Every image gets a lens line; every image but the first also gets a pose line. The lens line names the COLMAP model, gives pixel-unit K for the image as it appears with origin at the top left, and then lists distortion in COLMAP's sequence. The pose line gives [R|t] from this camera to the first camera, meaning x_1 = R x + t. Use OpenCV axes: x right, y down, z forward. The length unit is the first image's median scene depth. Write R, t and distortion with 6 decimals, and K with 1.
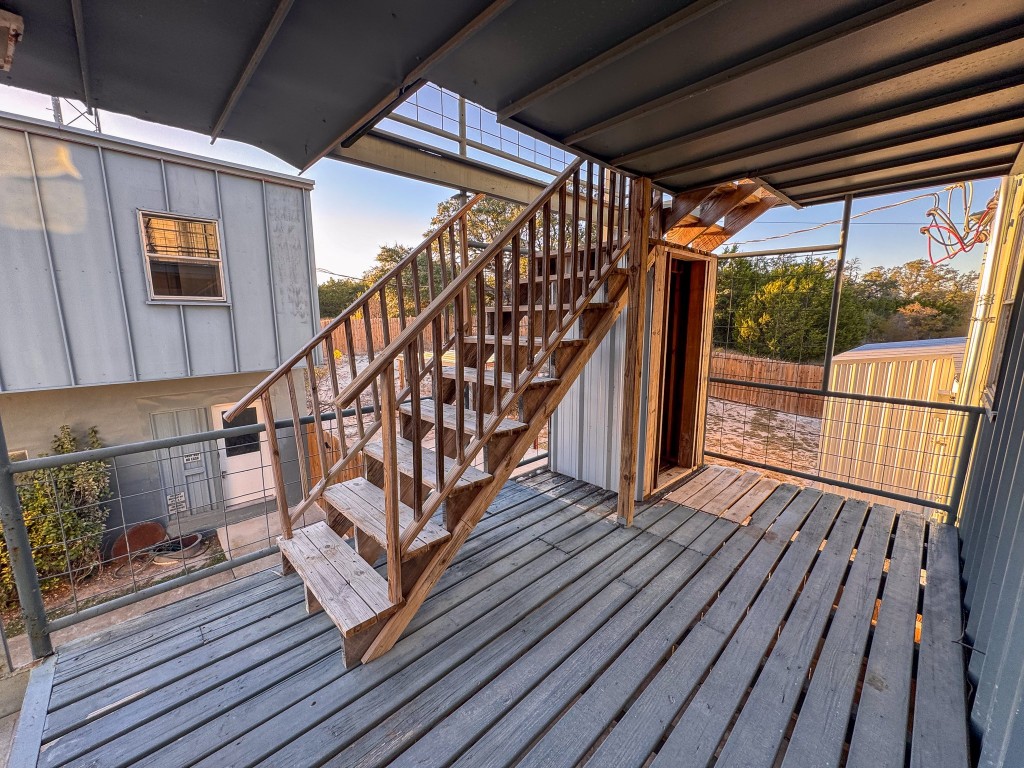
lens RADIAL K [[409.6, 0, 508.2], [0, 409.6, 381.8], [0, 0, 1]] dist [-0.000640, 0.000782]
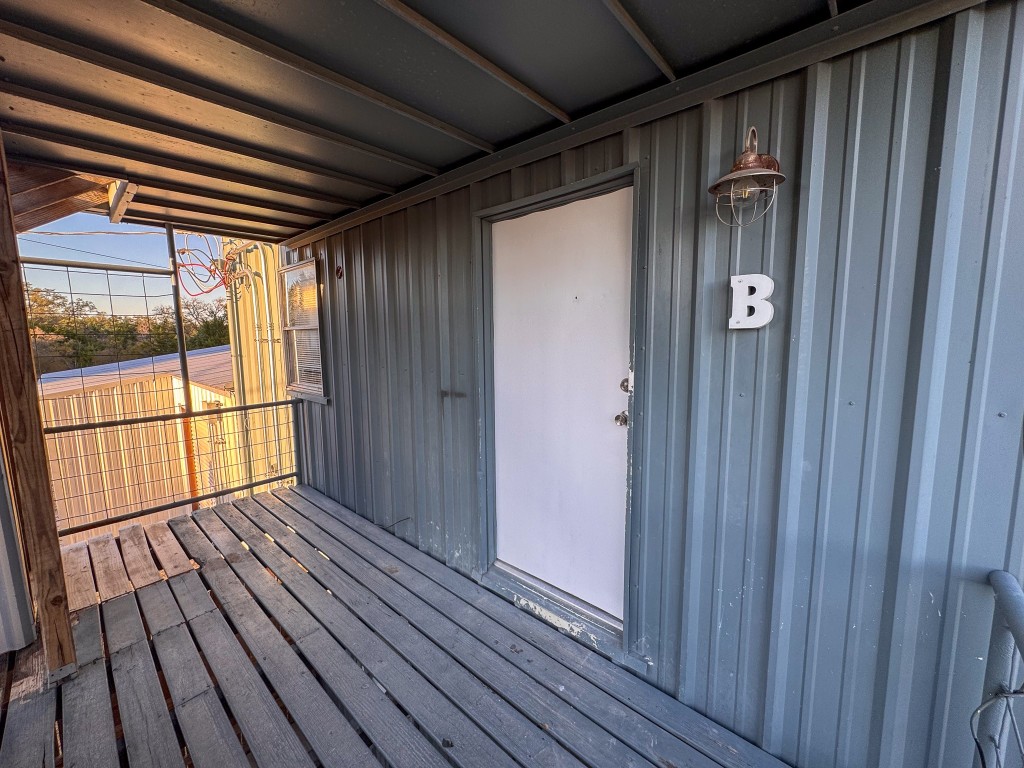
lens RADIAL K [[409.6, 0, 505.8], [0, 409.6, 388.0], [0, 0, 1]] dist [-0.000640, 0.000782]
pose [[-0.075826, -0.130463, 0.988549, -0.211131], [0.175781, 0.974128, 0.142043, -0.032172], [-0.981505, 0.184539, -0.050932, 0.190855]]
